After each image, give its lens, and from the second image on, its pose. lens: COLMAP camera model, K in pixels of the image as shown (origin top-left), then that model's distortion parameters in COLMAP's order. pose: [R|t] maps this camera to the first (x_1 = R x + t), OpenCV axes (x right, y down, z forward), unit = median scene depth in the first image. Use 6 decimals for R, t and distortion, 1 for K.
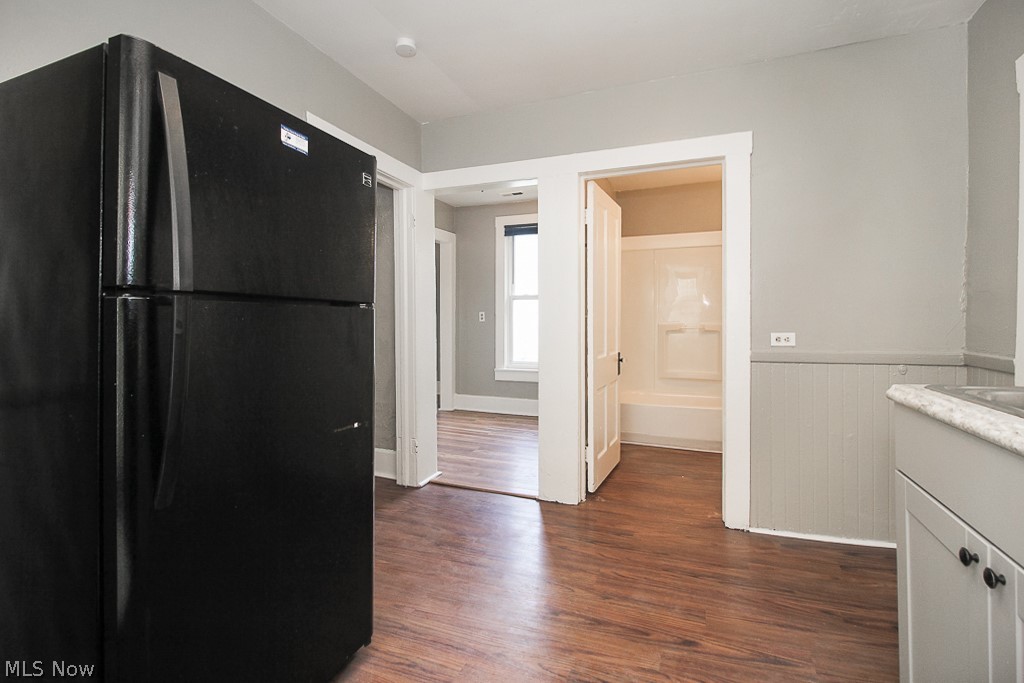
lens RADIAL K [[474.6, 0, 509.7], [0, 474.6, 324.7], [0, 0, 1]] dist [0.022428, -0.011894]
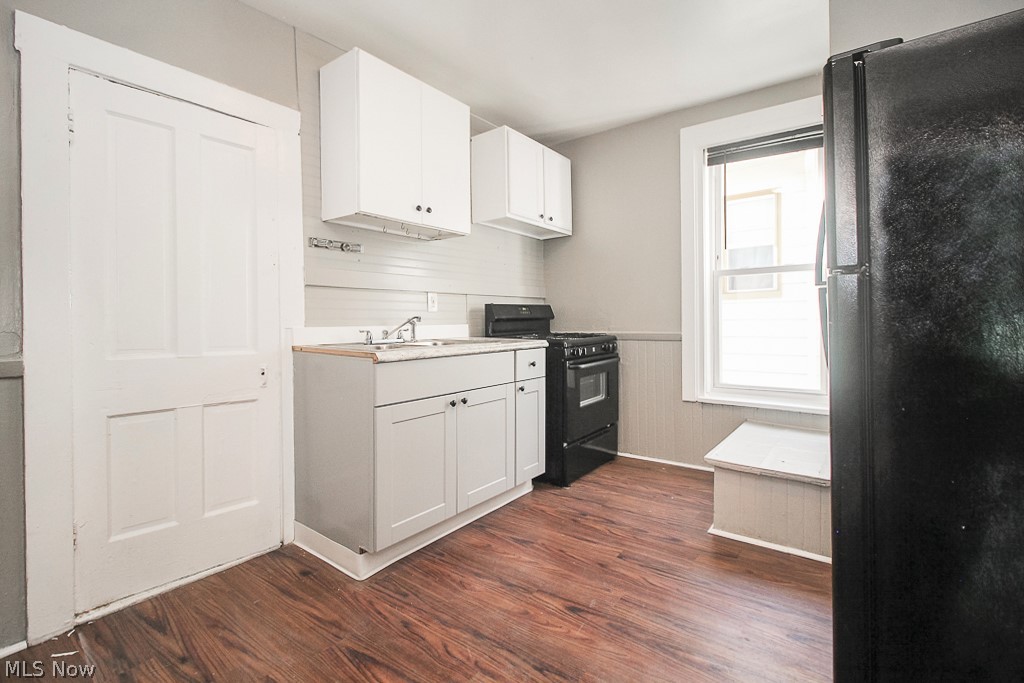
lens RADIAL K [[473.8, 0, 510.5], [0, 473.8, 329.7], [0, 0, 1]] dist [0.020823, 0.000049]
pose [[-0.967121, 0.006920, 0.254221, 0.006328], [0.009111, 0.999931, 0.007441, 0.038535], [-0.254152, 0.009512, -0.967118, 1.867403]]
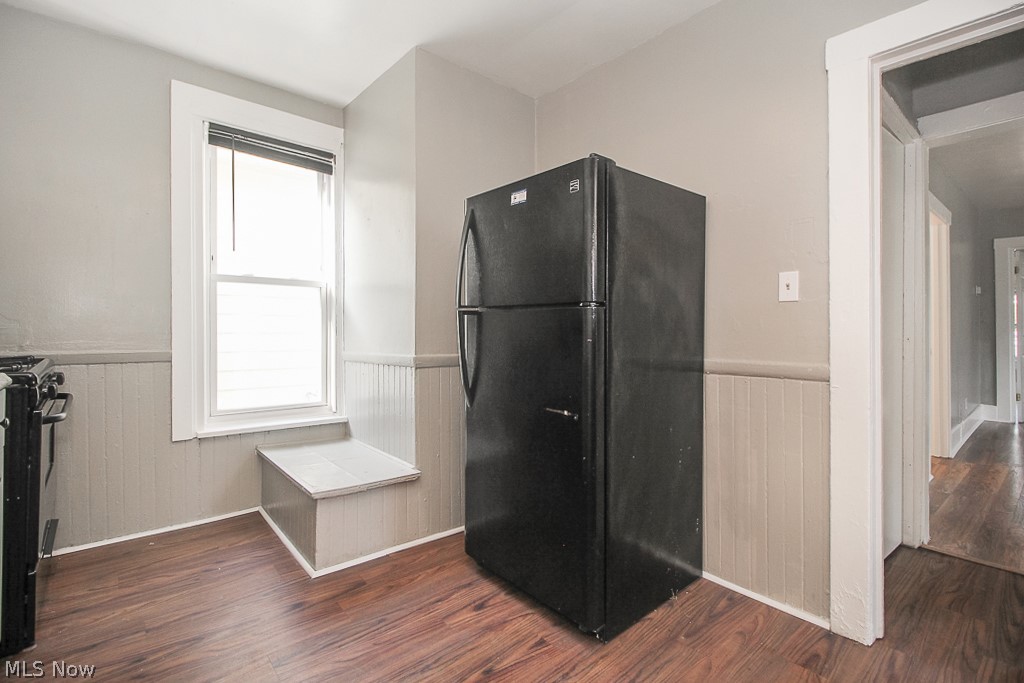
lens RADIAL K [[477.3, 0, 511.0], [0, 477.3, 332.8], [0, 0, 1]] dist [0.019154, -0.012354]
pose [[-0.463023, 0.001301, -0.886345, 0.703657], [0.005314, 0.999985, -0.001308, 0.023159], [0.886330, -0.005316, -0.463023, 1.362061]]
